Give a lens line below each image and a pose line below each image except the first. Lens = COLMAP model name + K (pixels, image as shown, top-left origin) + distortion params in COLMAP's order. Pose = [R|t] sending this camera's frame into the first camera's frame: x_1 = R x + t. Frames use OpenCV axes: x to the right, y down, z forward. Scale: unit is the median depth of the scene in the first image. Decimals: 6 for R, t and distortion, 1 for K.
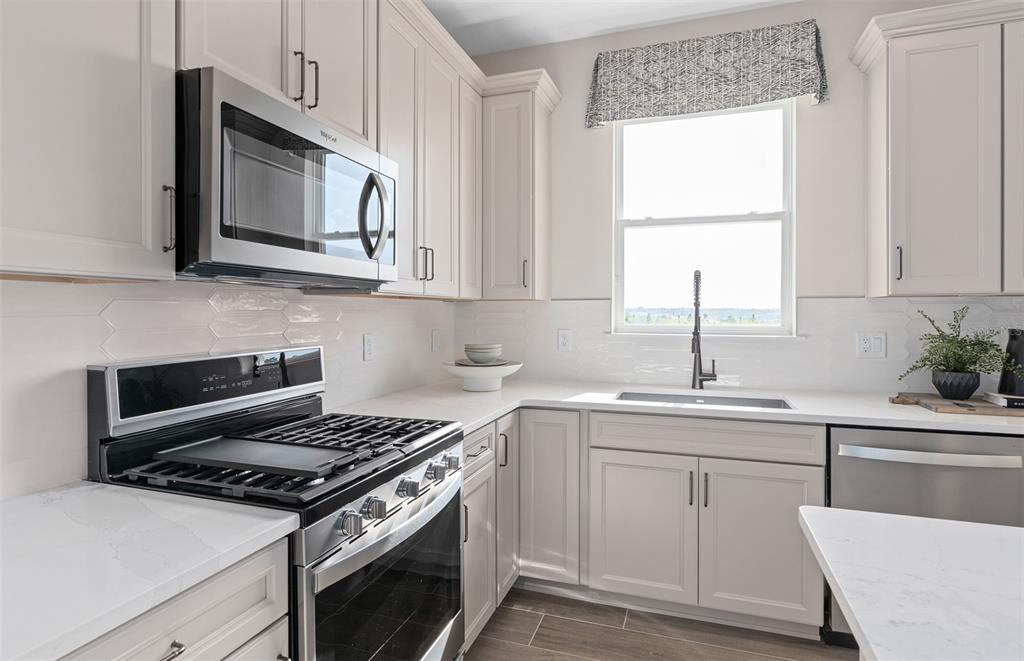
lens RADIAL K [[525.4, 0, 510.3], [0, 525.4, 317.2], [0, 0, 1]] dist [-0.004909, -0.000918]
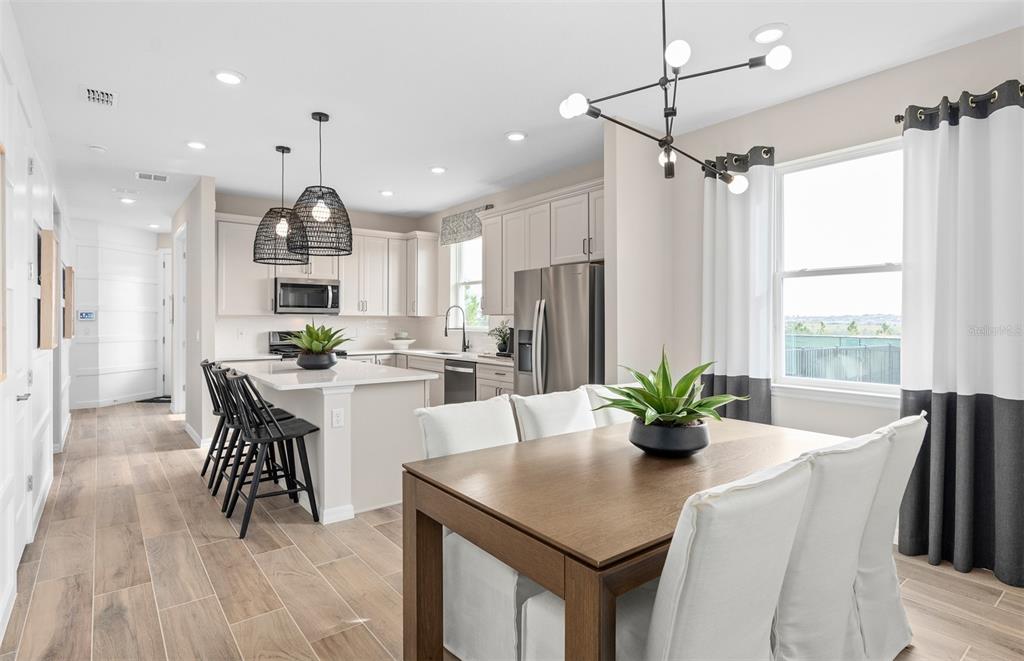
lens RADIAL K [[520.1, 0, 509.0], [0, 520.1, 320.2], [0, 0, 1]] dist [-0.002942, -0.000009]
pose [[0.838948, 0.003862, -0.544198, 2.266407], [-0.006365, 0.999976, -0.002715, -0.010228], [0.544175, 0.005742, 0.838952, -1.157625]]
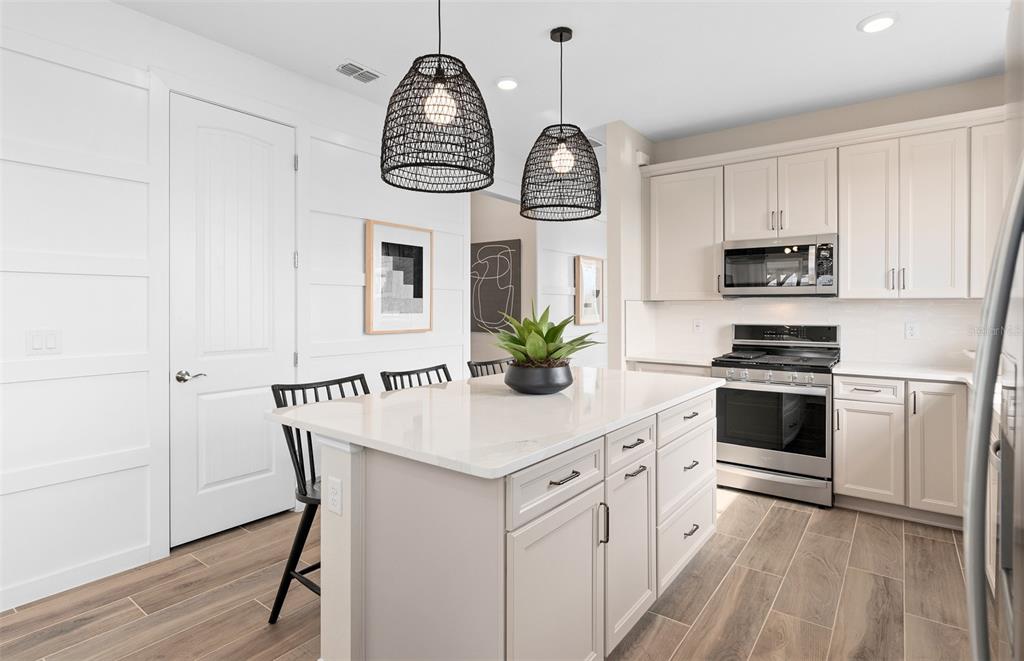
lens RADIAL K [[525.4, 0, 510.3], [0, 525.4, 317.2], [0, 0, 1]] dist [-0.004909, -0.000918]
pose [[-0.308375, 0.028599, -0.950835, 1.682871], [-0.003464, 0.999508, 0.031186, -0.028646], [0.951259, 0.012911, -0.308124, 0.366345]]
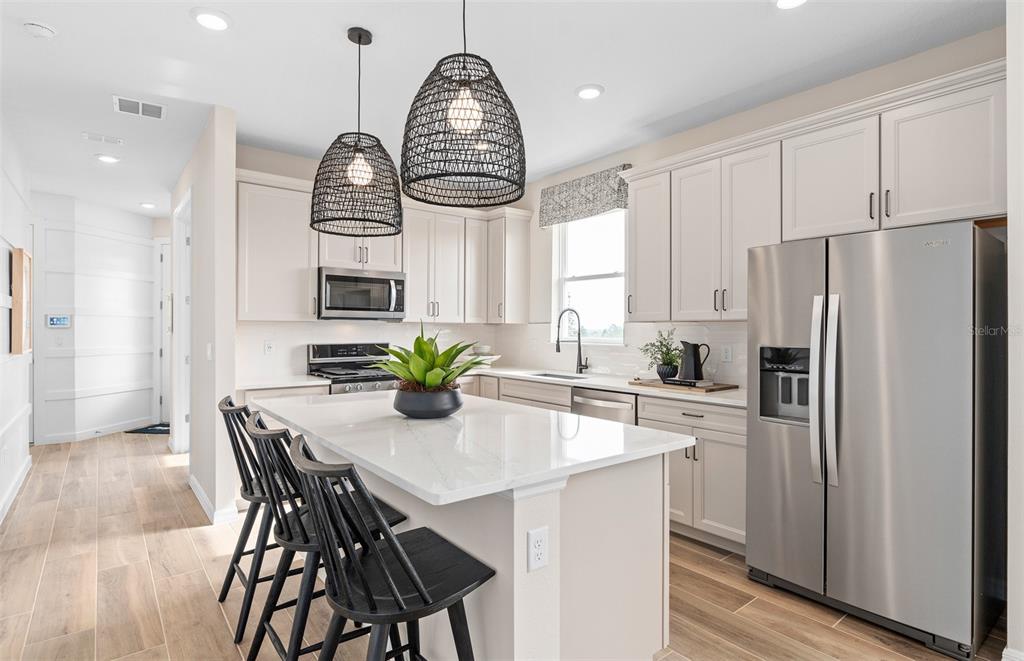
lens RADIAL K [[521.7, 0, 512.0], [0, 521.7, 330.5], [0, 0, 1]] dist [-0.004034, 0.000127]
pose [[0.839812, 0.008958, -0.542803, 1.355413], [-0.010168, 0.999948, 0.000770, -0.010394], [0.542782, 0.004872, 0.839860, -0.741692]]
